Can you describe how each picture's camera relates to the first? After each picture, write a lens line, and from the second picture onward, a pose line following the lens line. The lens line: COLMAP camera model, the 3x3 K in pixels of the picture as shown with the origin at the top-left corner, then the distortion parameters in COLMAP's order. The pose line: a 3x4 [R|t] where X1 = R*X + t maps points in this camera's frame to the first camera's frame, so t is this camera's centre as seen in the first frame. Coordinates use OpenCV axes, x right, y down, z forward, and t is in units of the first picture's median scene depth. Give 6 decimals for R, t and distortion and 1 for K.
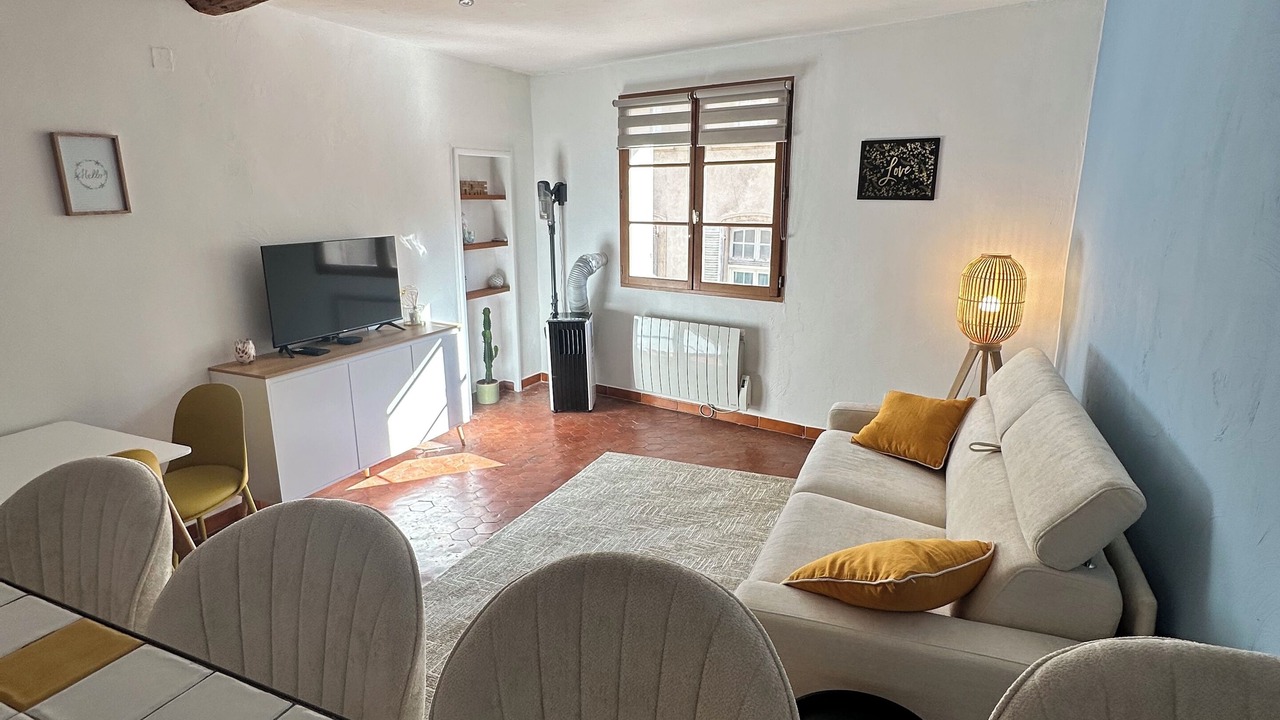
lens RADIAL K [[684.9, 0, 640.0], [0, 684.9, 360.0], [0, 0, 1]] dist [-0.000839, -0.000971]
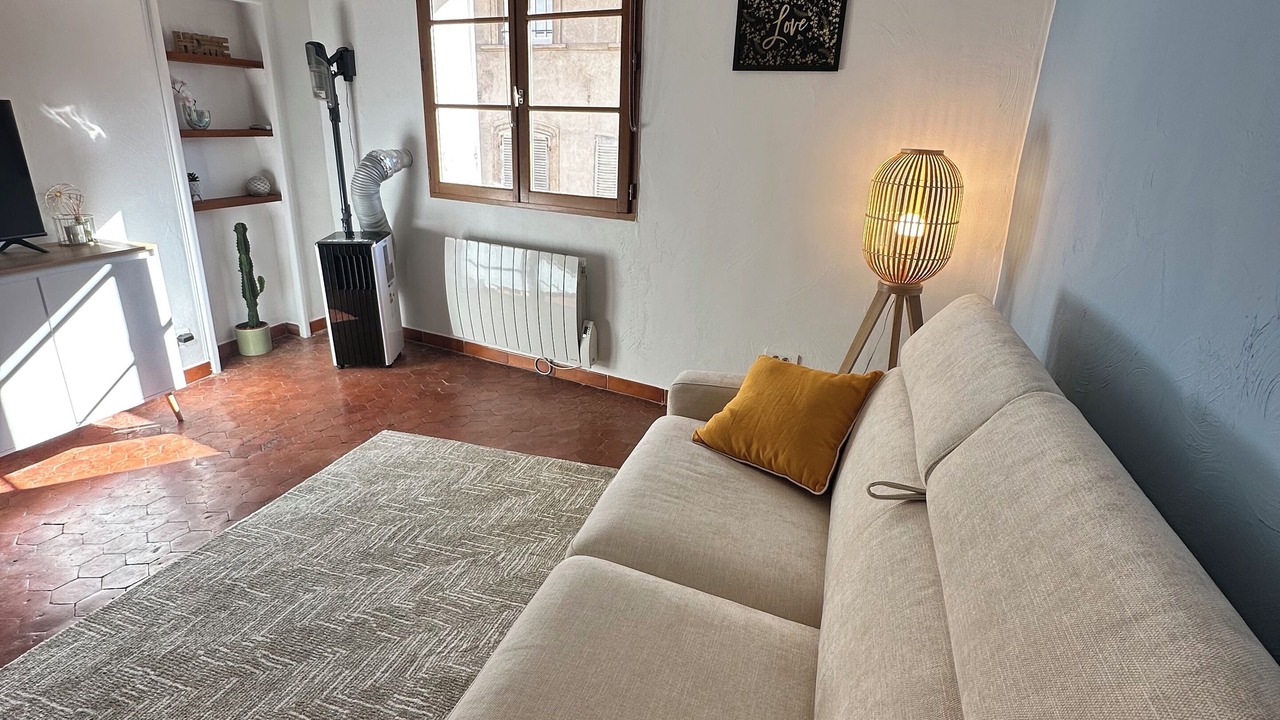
lens RADIAL K [[684.9, 0, 640.0], [0, 684.9, 360.0], [0, 0, 1]] dist [-0.000839, -0.000971]
pose [[0.993548, -0.004385, 0.113326, 0.133875], [-0.007561, 0.994468, 0.104766, -0.014257], [-0.113159, -0.104947, 0.988019, 0.275110]]
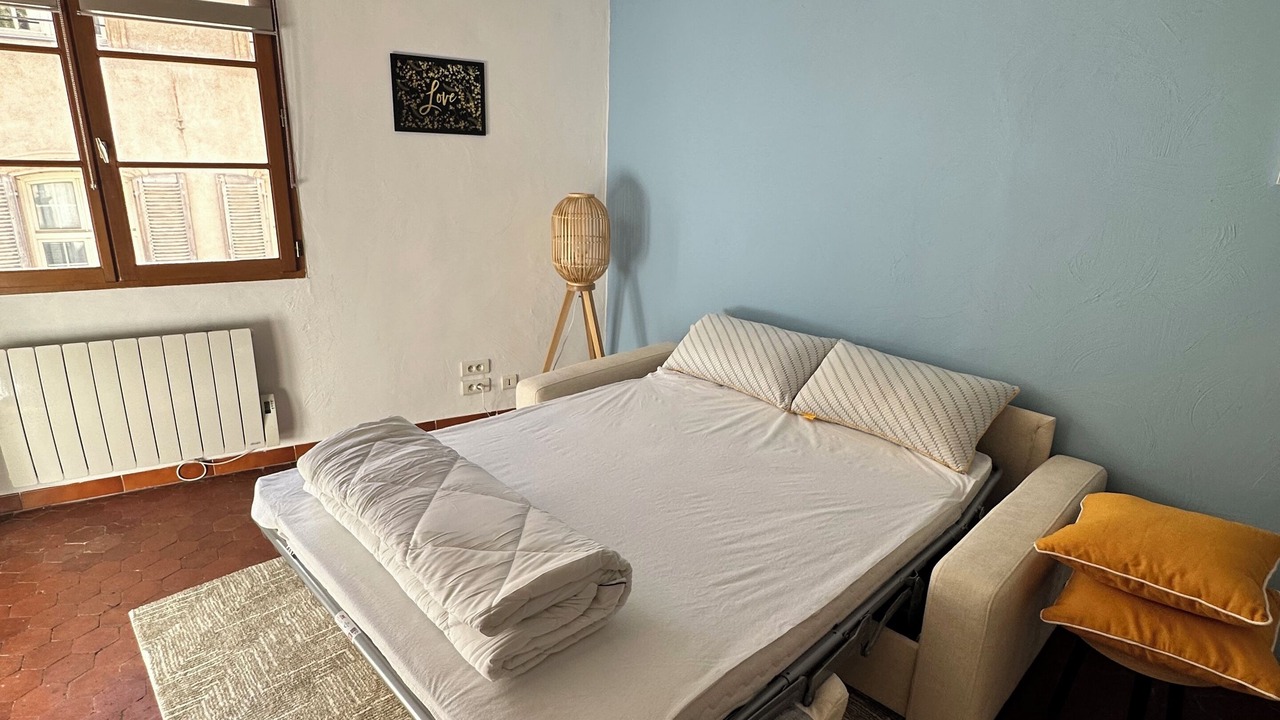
lens RADIAL K [[684.9, 0, 640.0], [0, 684.9, 360.0], [0, 0, 1]] dist [-0.000839, -0.000971]
pose [[0.376327, -0.257075, 0.890107, -0.314248], [0.184806, 0.962255, 0.199778, -0.081596], [-0.907868, 0.089316, 0.409632, 0.418705]]
